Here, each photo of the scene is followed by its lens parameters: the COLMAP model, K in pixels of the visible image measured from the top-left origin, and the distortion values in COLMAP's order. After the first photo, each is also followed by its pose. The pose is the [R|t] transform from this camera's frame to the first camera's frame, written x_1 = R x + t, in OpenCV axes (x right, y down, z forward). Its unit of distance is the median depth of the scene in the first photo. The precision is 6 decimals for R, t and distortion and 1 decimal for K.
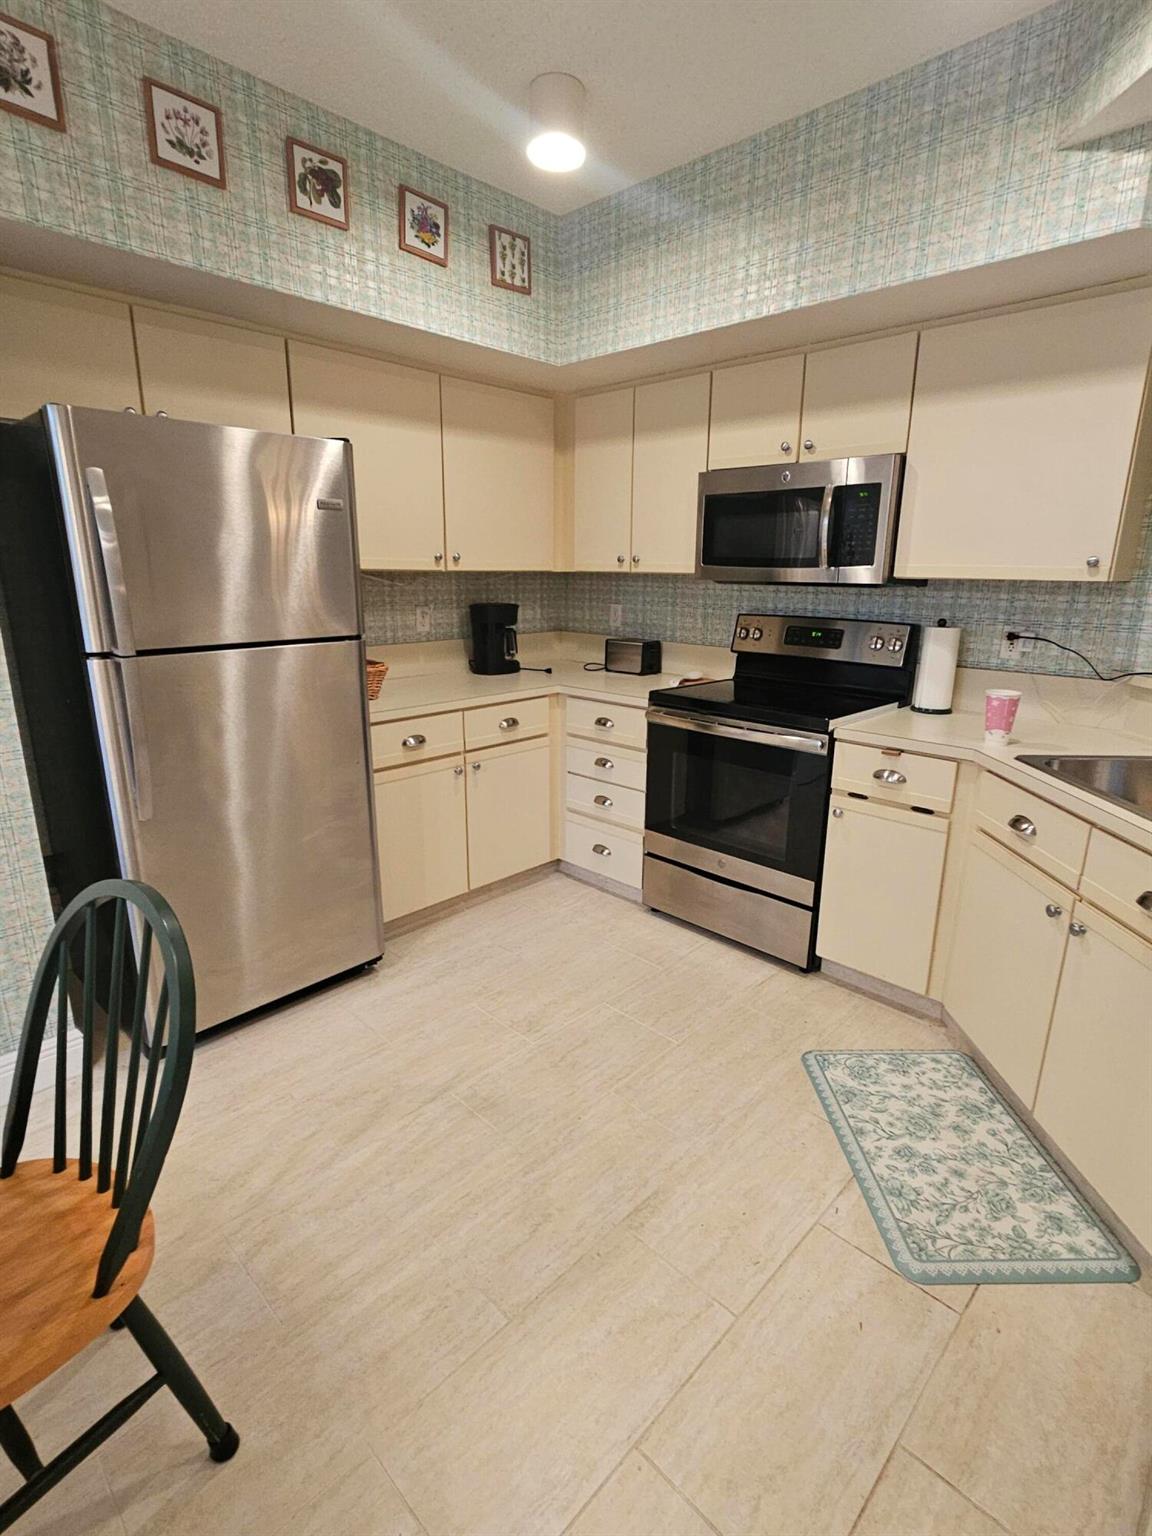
lens RADIAL K [[744.1, 0, 576.4], [0, 744.1, 764.5], [0, 0, 1]] dist [-0.003798, 0.001091]
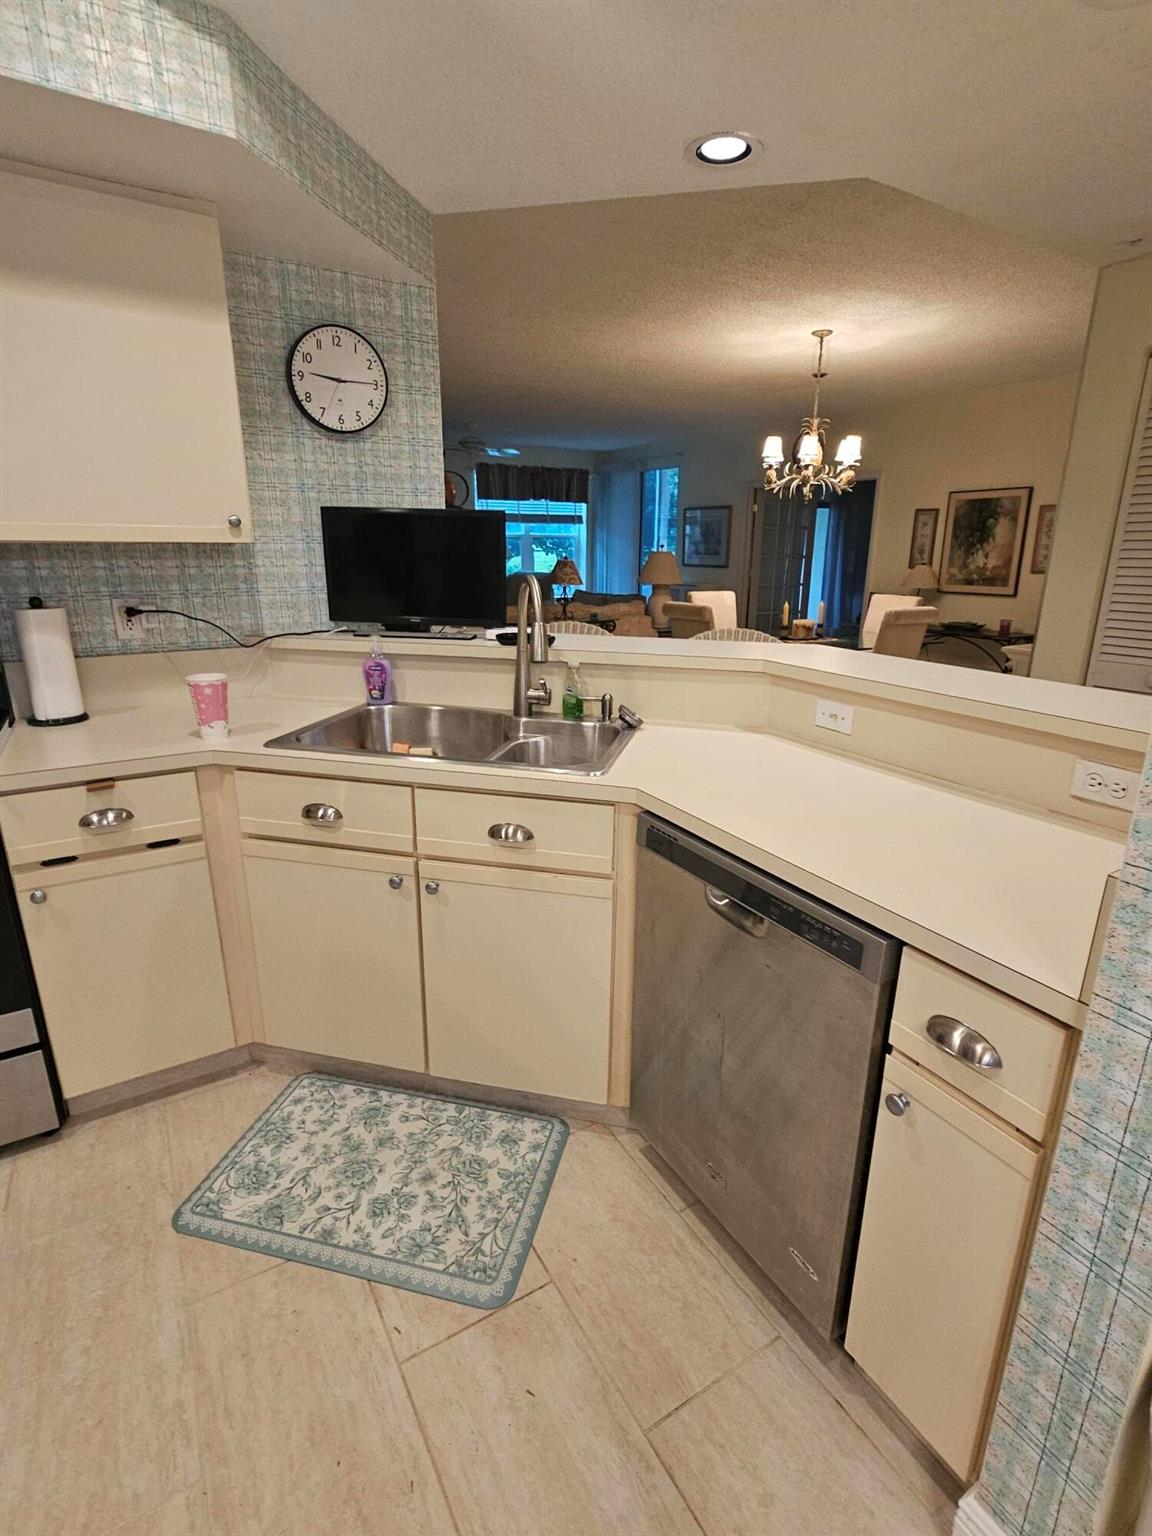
lens RADIAL K [[756.7, 0, 581.0], [0, 756.7, 768.3], [0, 0, 1]] dist [-0.004949, -0.000638]
pose [[0.240174, -0.286879, 0.927371, -0.165969], [0.243899, 0.942521, 0.228400, -0.102812], [-0.939590, 0.171328, 0.296339, 0.408935]]
